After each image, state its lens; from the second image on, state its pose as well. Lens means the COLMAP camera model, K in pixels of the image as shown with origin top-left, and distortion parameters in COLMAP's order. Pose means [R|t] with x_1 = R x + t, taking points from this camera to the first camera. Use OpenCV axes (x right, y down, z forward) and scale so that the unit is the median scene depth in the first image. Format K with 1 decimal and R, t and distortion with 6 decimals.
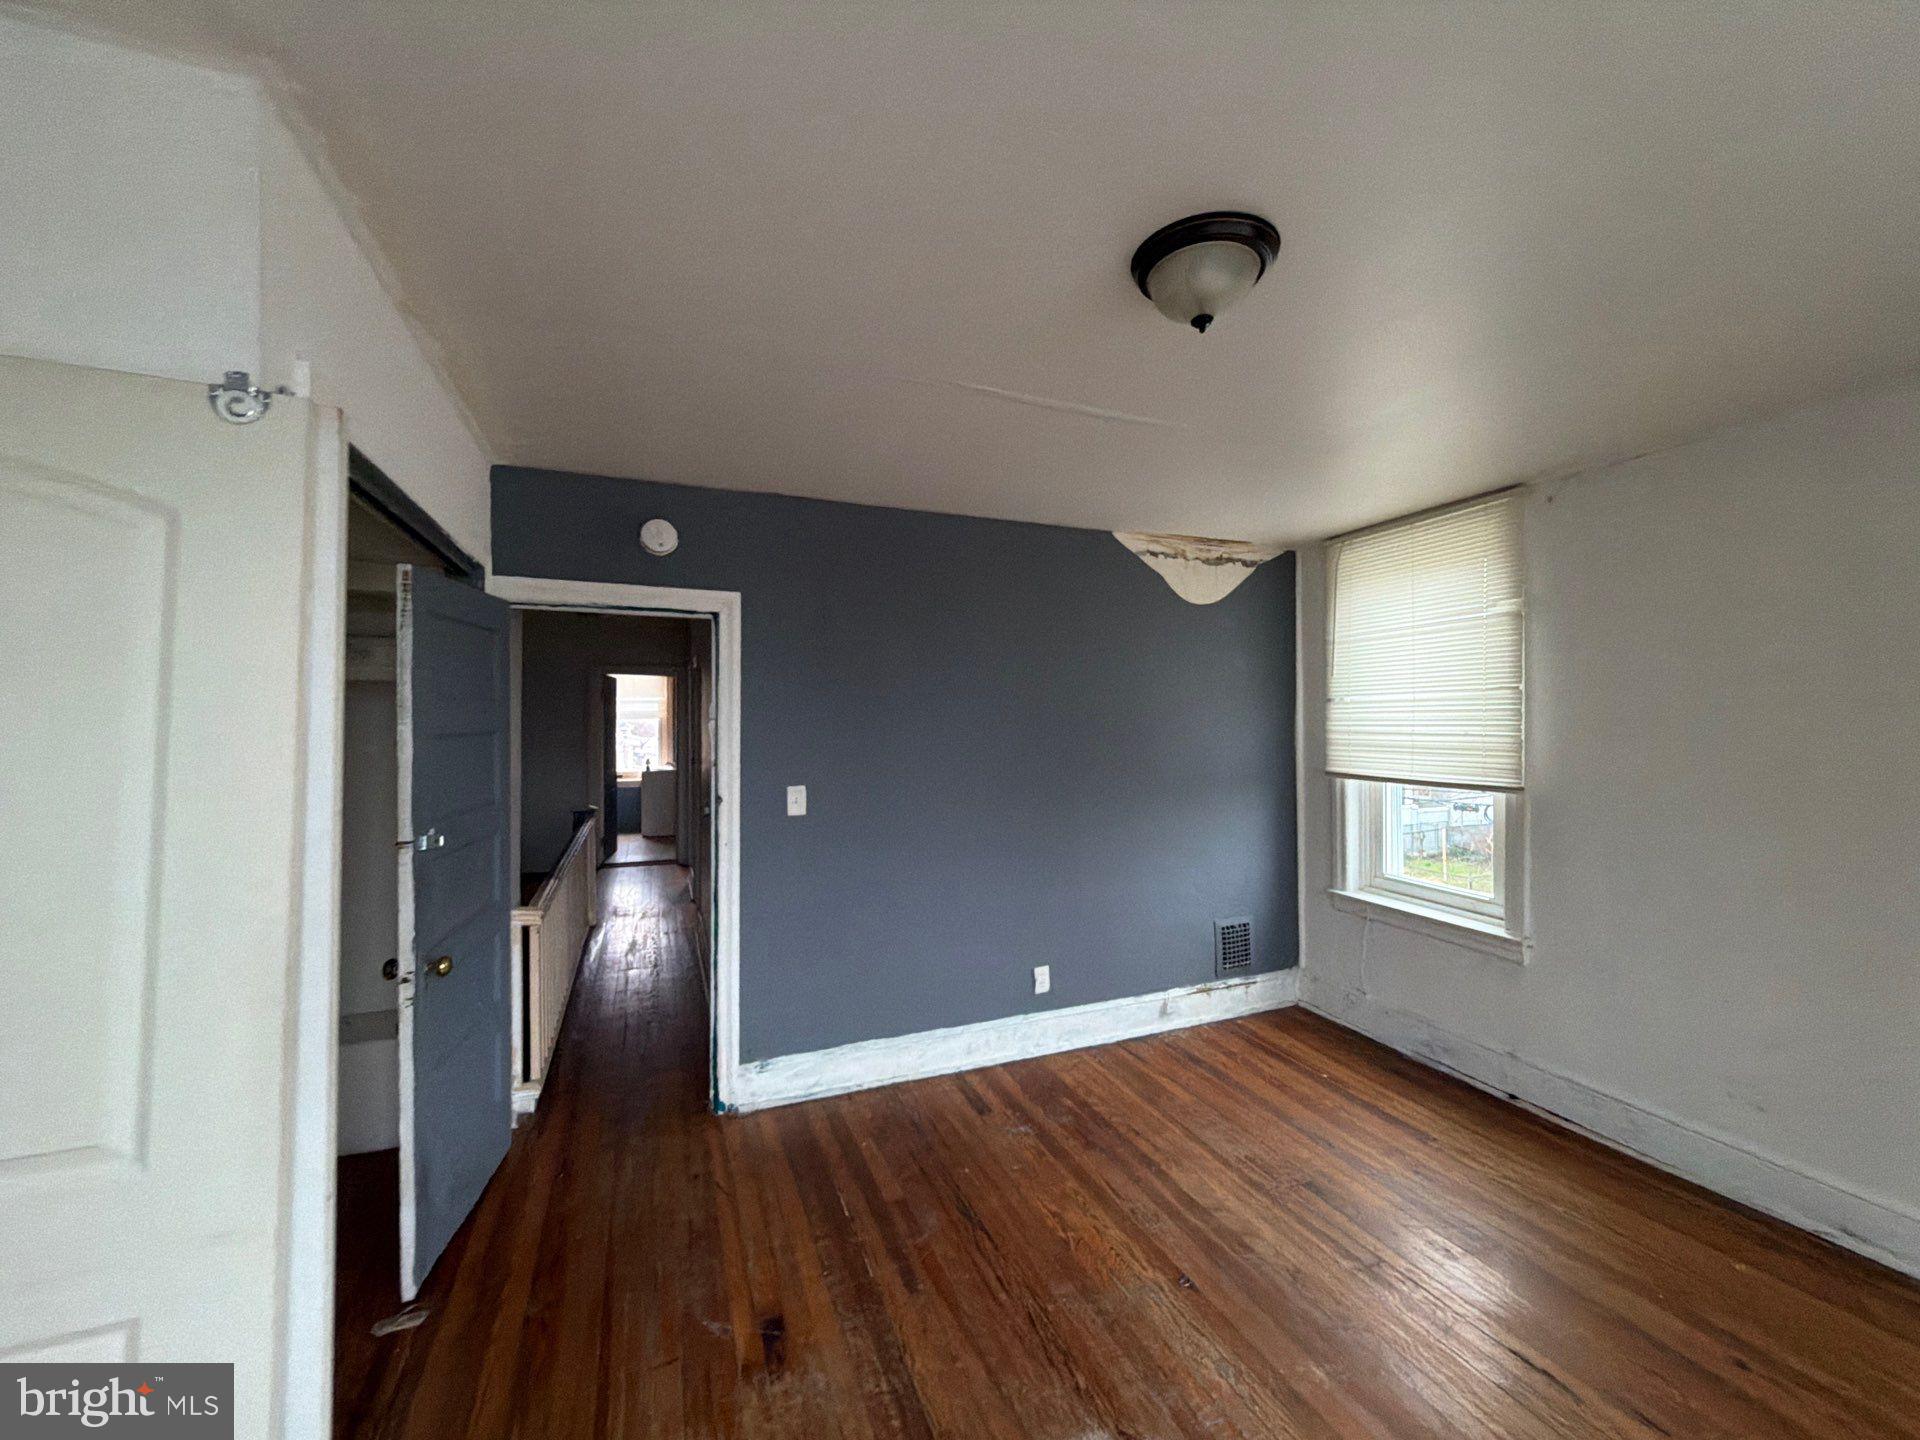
lens RADIAL K [[762.0, 0, 956.9], [0, 762.0, 717.7], [0, 0, 1]] dist [-0.002229, -0.000843]
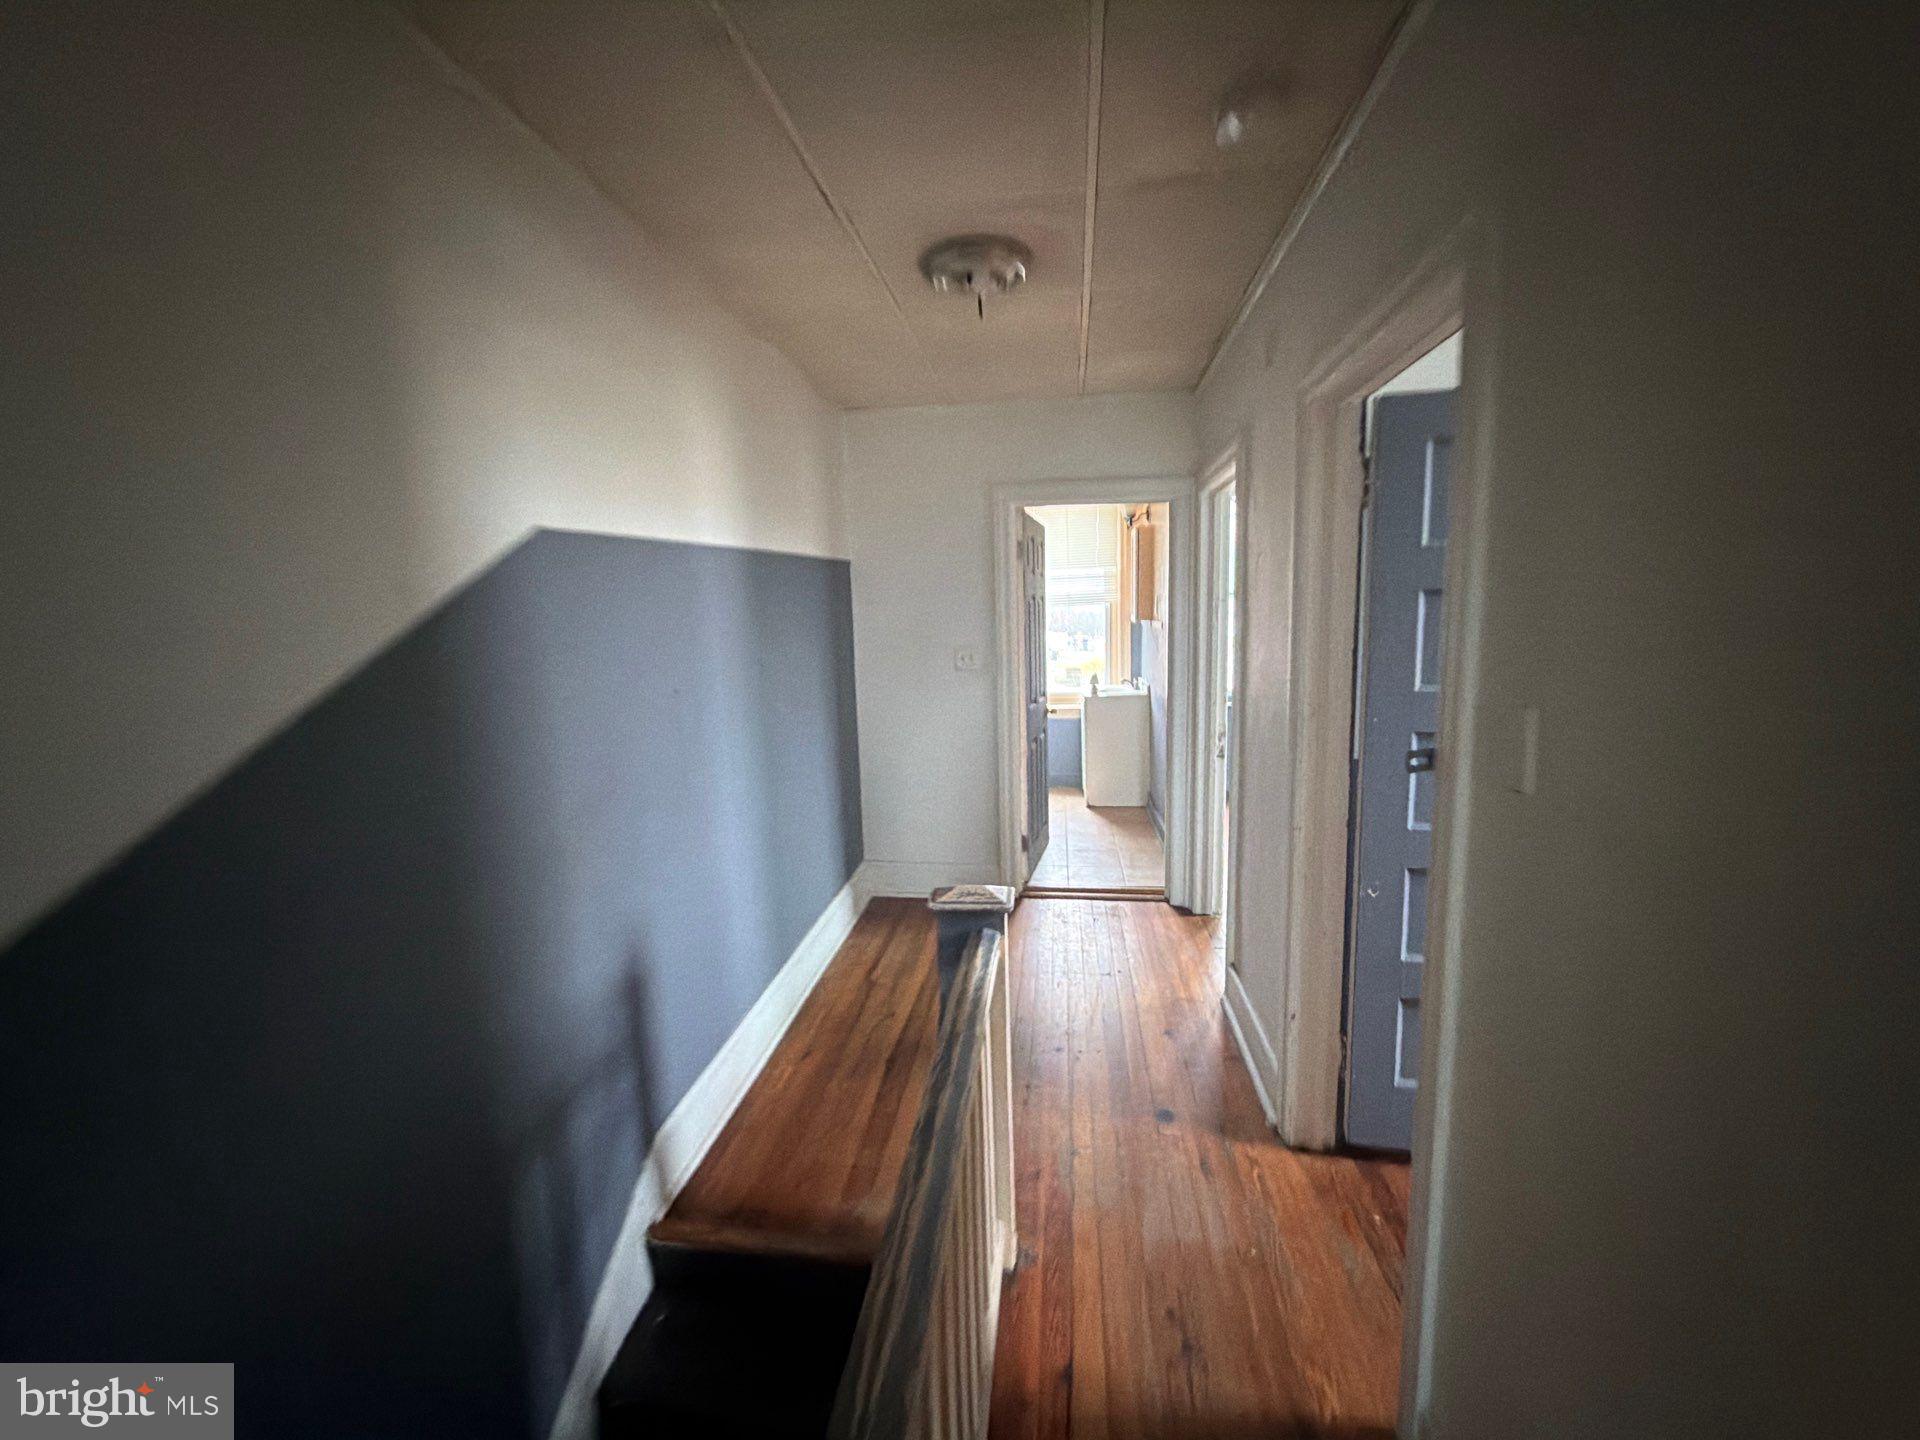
lens RADIAL K [[762.0, 0, 956.9], [0, 762.0, 717.7], [0, 0, 1]] dist [-0.002229, -0.000843]
pose [[0.865081, 0.052763, -0.498849, -0.243168], [0.022237, 0.989442, 0.143216, 0.000636], [0.501138, -0.134986, 0.854774, 0.527871]]
